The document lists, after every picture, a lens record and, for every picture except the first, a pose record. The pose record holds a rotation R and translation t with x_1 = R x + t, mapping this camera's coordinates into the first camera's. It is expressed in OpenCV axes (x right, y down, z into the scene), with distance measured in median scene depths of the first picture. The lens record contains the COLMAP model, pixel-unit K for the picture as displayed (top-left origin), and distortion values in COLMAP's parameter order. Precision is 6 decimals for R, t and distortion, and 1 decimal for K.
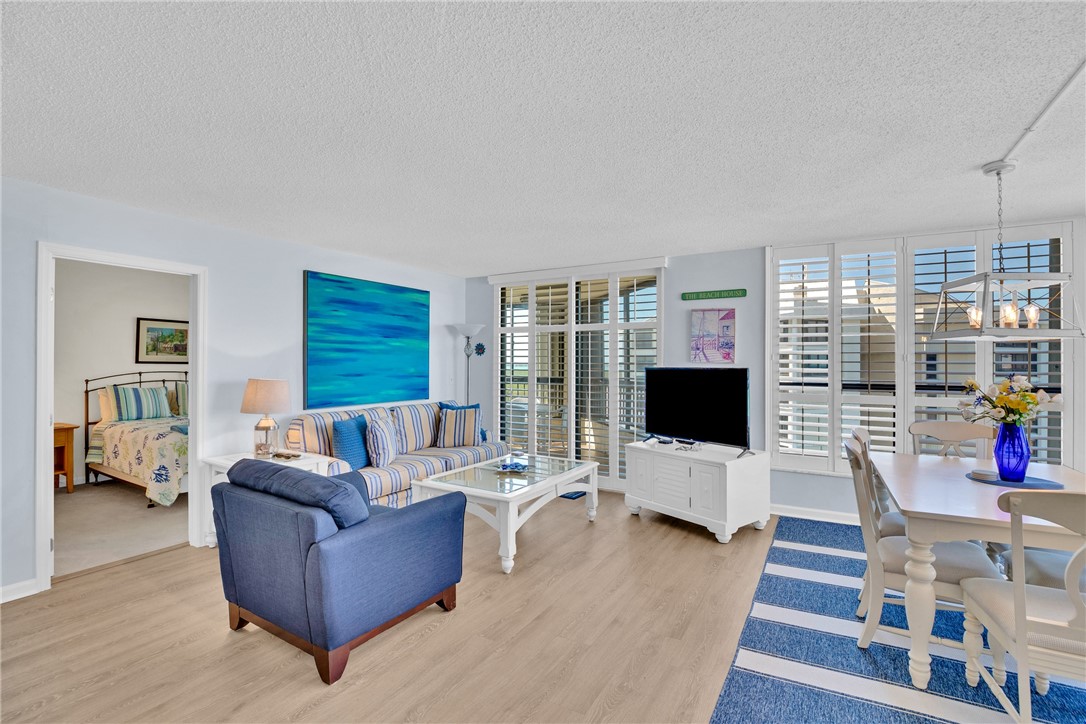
lens RADIAL K [[500.3, 0, 548.4], [0, 500.3, 360.0], [0, 0, 1]] dist [-0.043620, 0.013424]
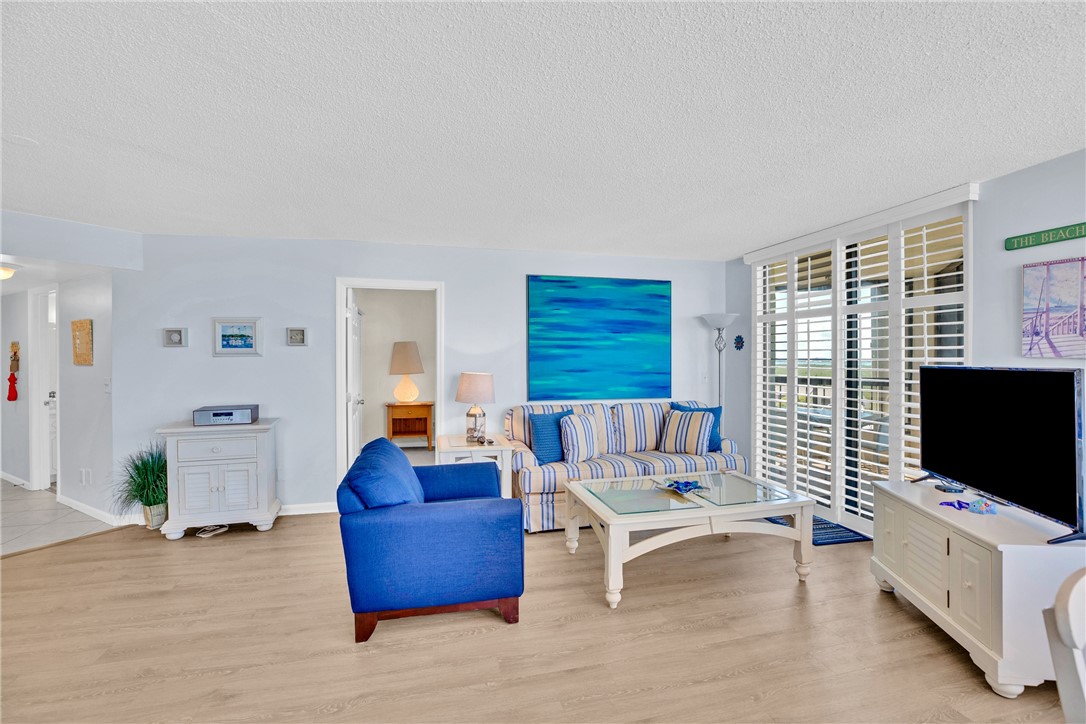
lens RADIAL K [[500.3, 0, 548.4], [0, 500.3, 360.0], [0, 0, 1]] dist [-0.043620, 0.013424]
pose [[0.706879, 0.000785, -0.707334, 0.305836], [0.005637, 0.999961, 0.006743, 0.000653], [0.707312, -0.008754, 0.706847, 0.231765]]
